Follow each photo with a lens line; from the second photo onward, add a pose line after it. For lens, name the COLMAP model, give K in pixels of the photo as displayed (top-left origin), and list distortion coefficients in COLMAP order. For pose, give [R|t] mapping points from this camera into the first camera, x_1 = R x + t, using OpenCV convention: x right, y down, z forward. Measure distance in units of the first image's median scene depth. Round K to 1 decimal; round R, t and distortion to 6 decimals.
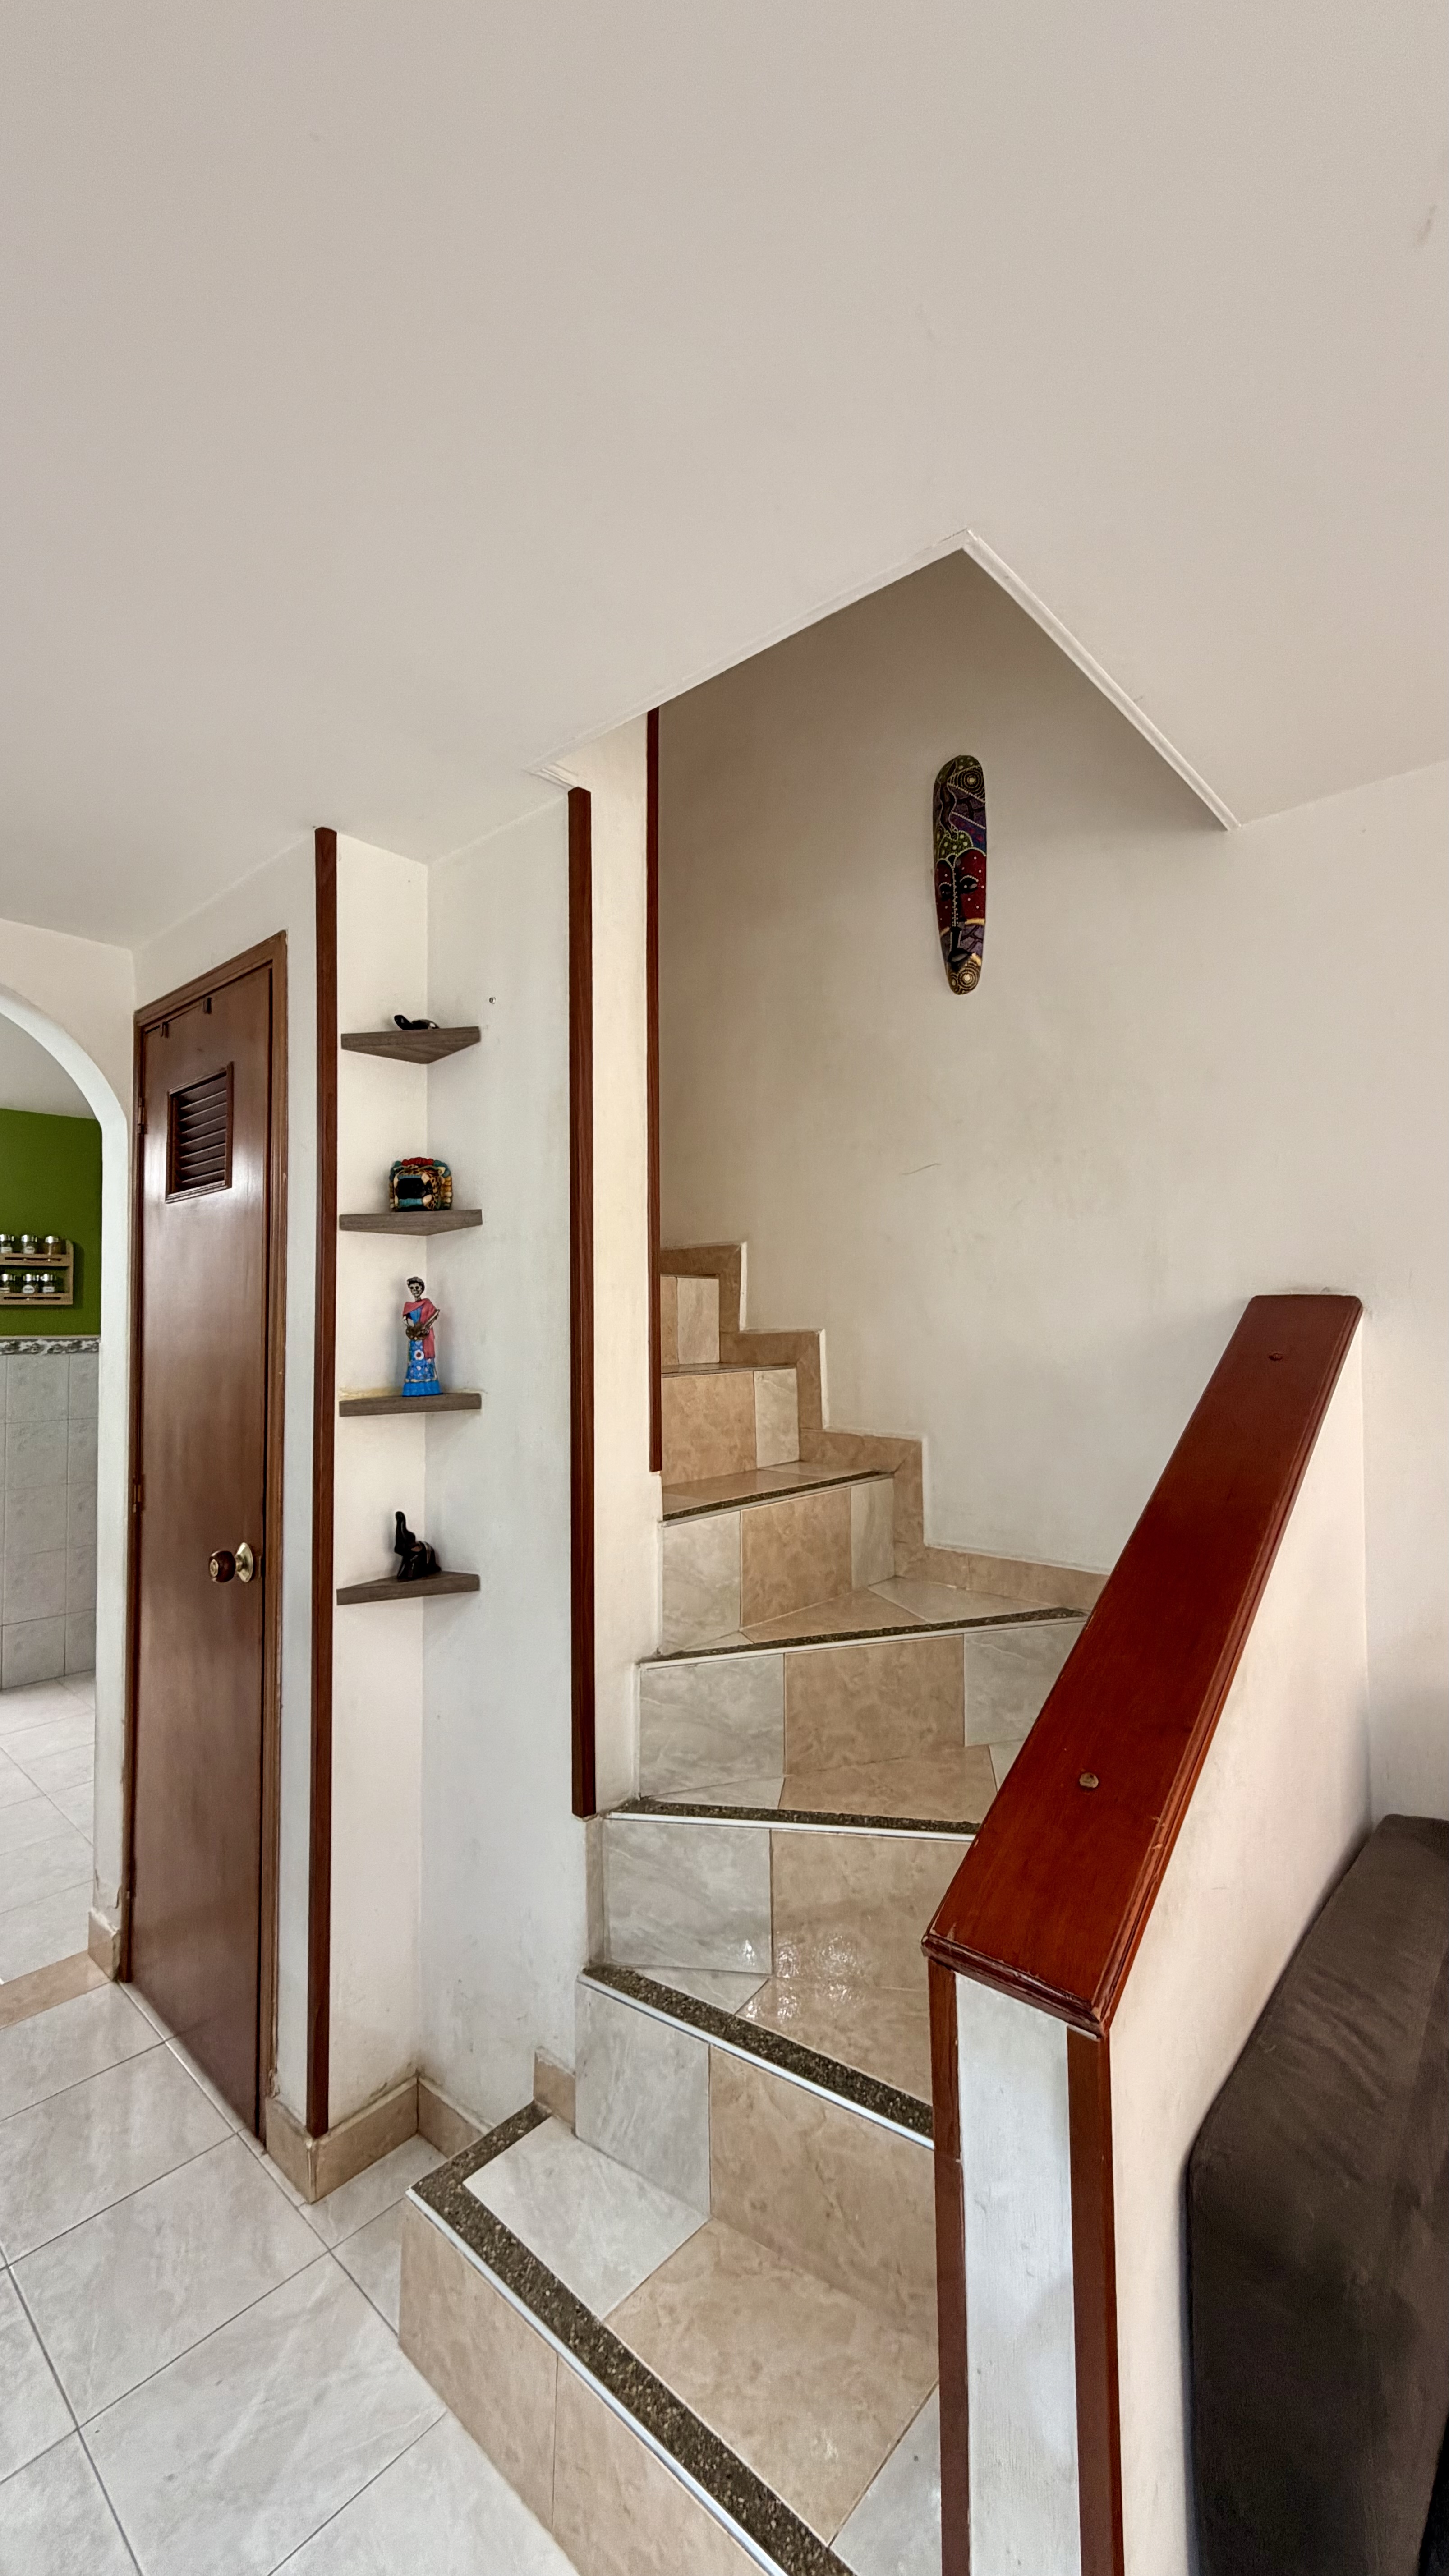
lens RADIAL K [[1026.3, 0, 728.6], [0, 1026.3, 1279.4], [0, 0, 1]] dist [-0.000341, 0.000194]
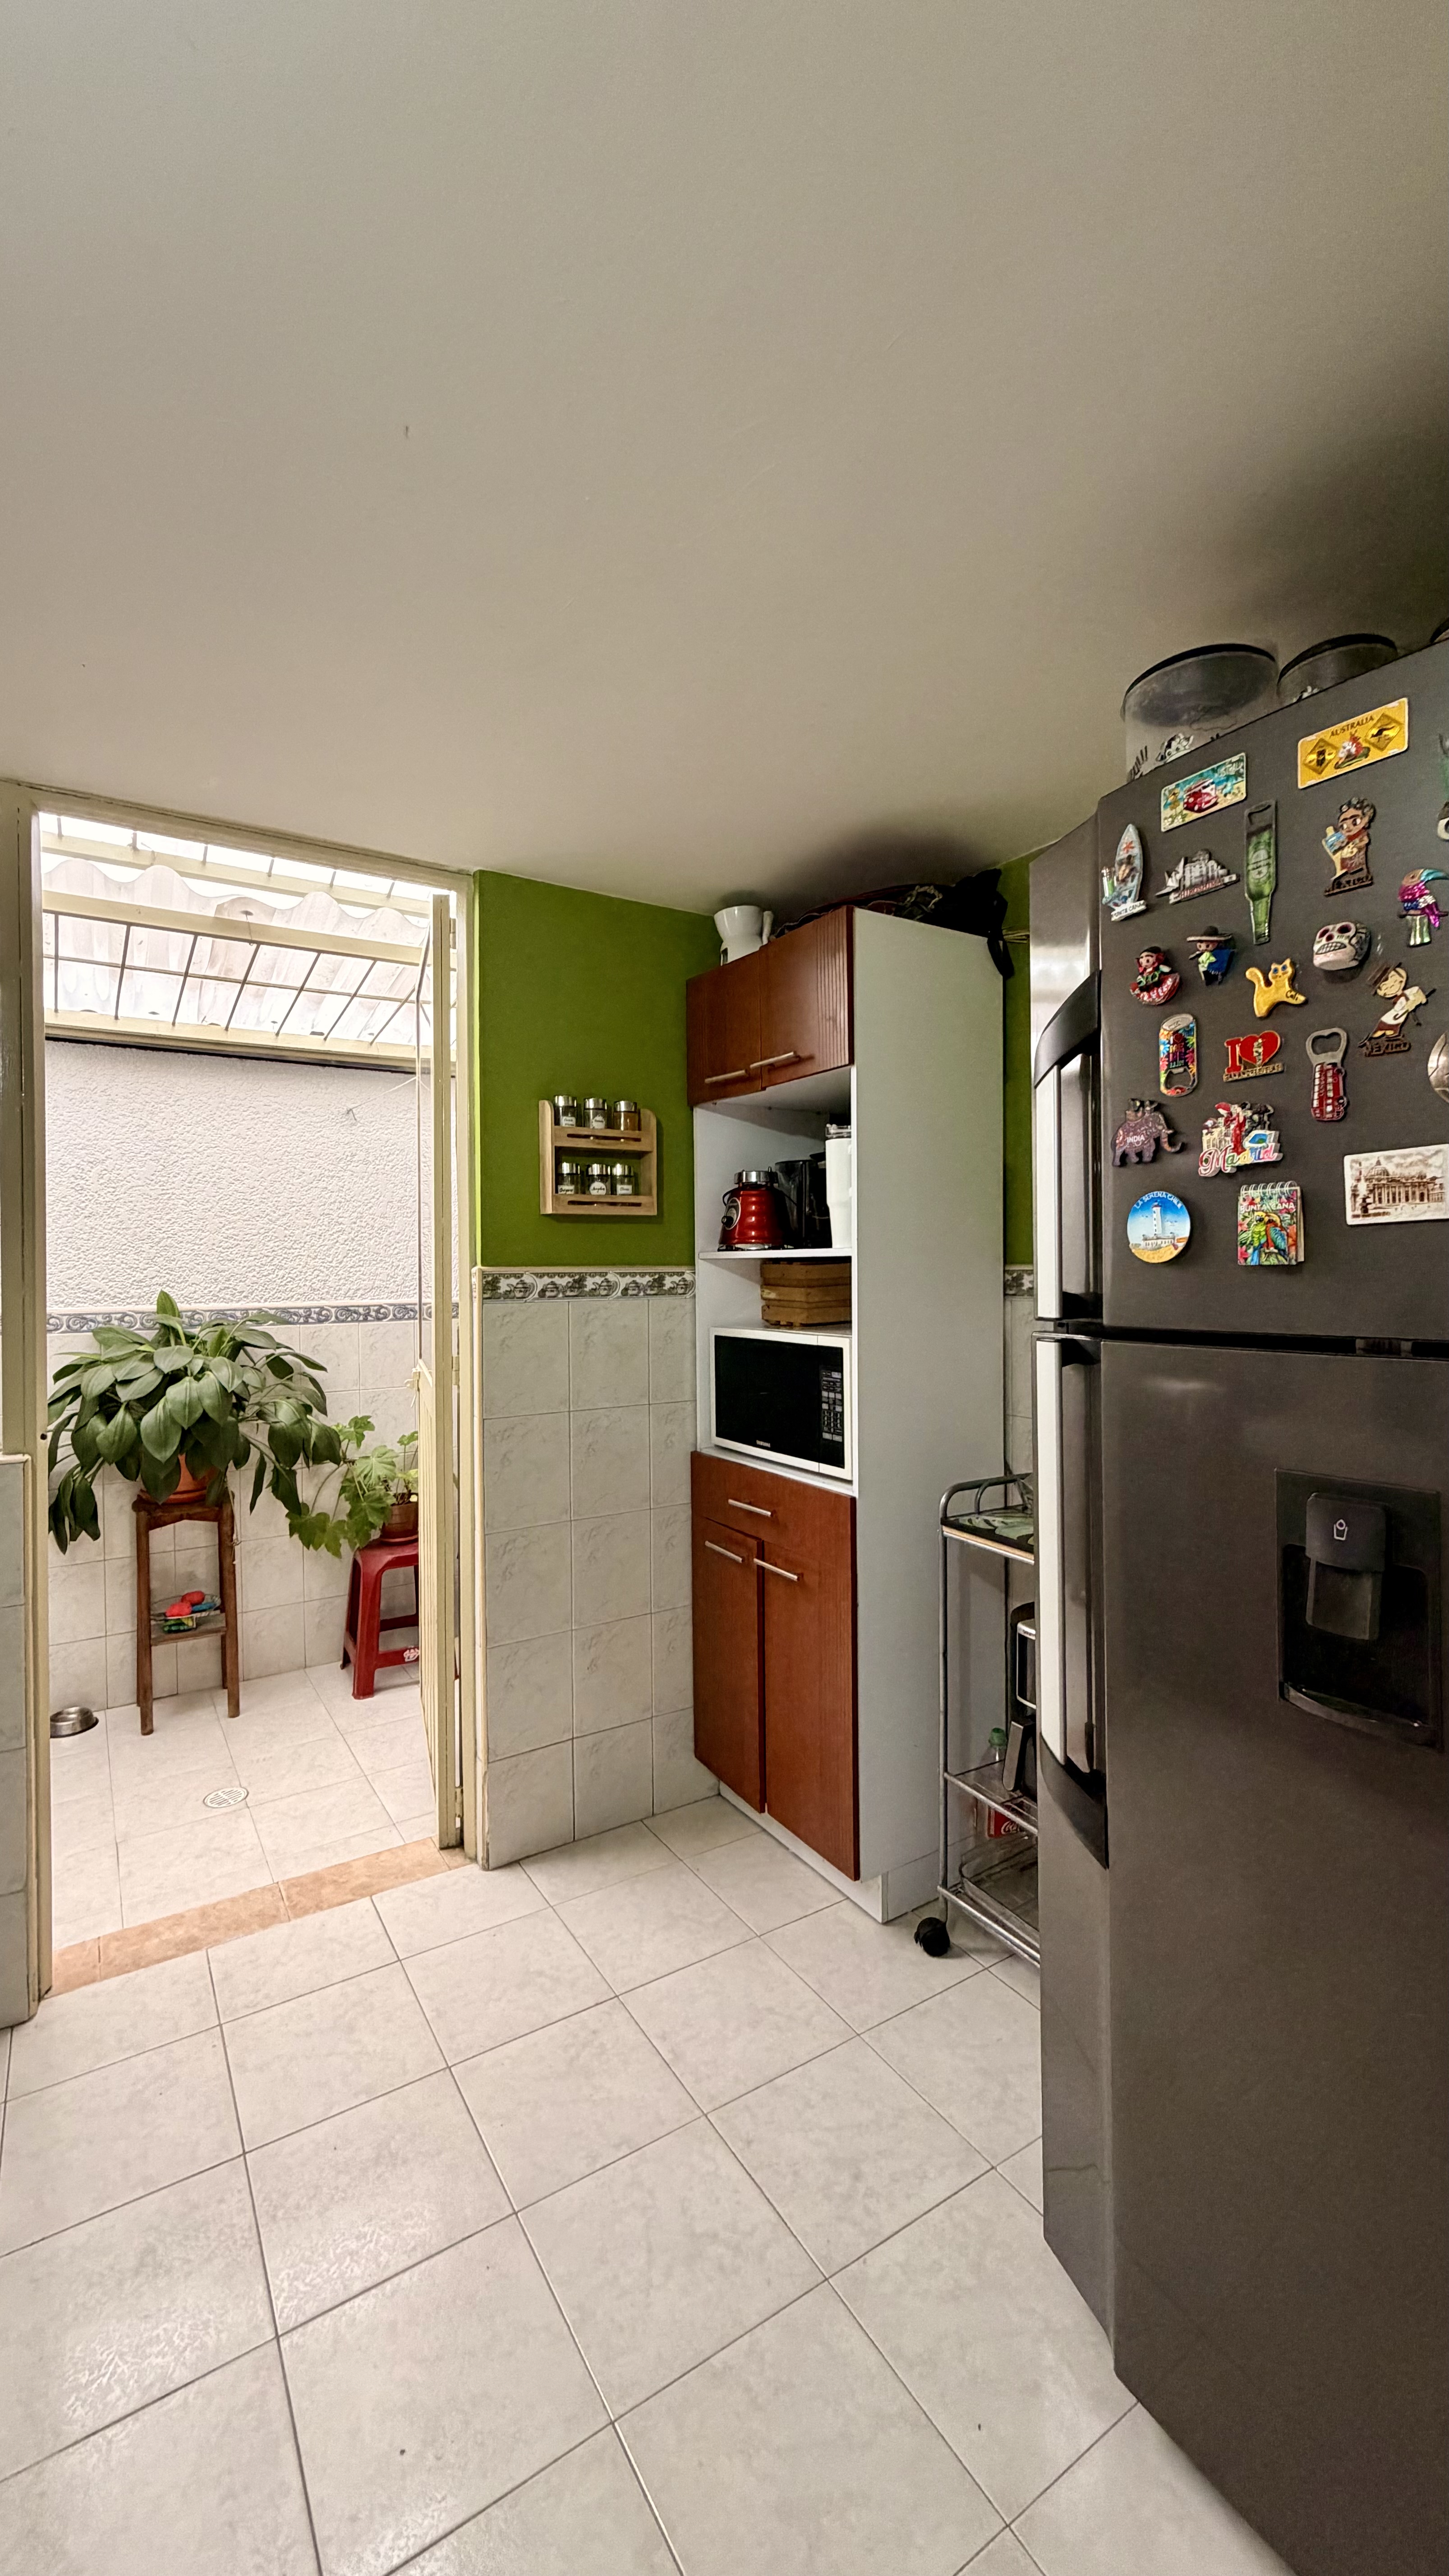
lens RADIAL K [[1026.3, 0, 707.8], [0, 1026.3, 1278.4], [0, 0, 1]] dist [-0.000341, 0.000194]
pose [[0.970210, 0.001230, -0.242261, -0.470510], [0.011603, 0.998604, 0.051537, 0.031491], [0.241986, -0.052813, 0.968841, 0.430103]]
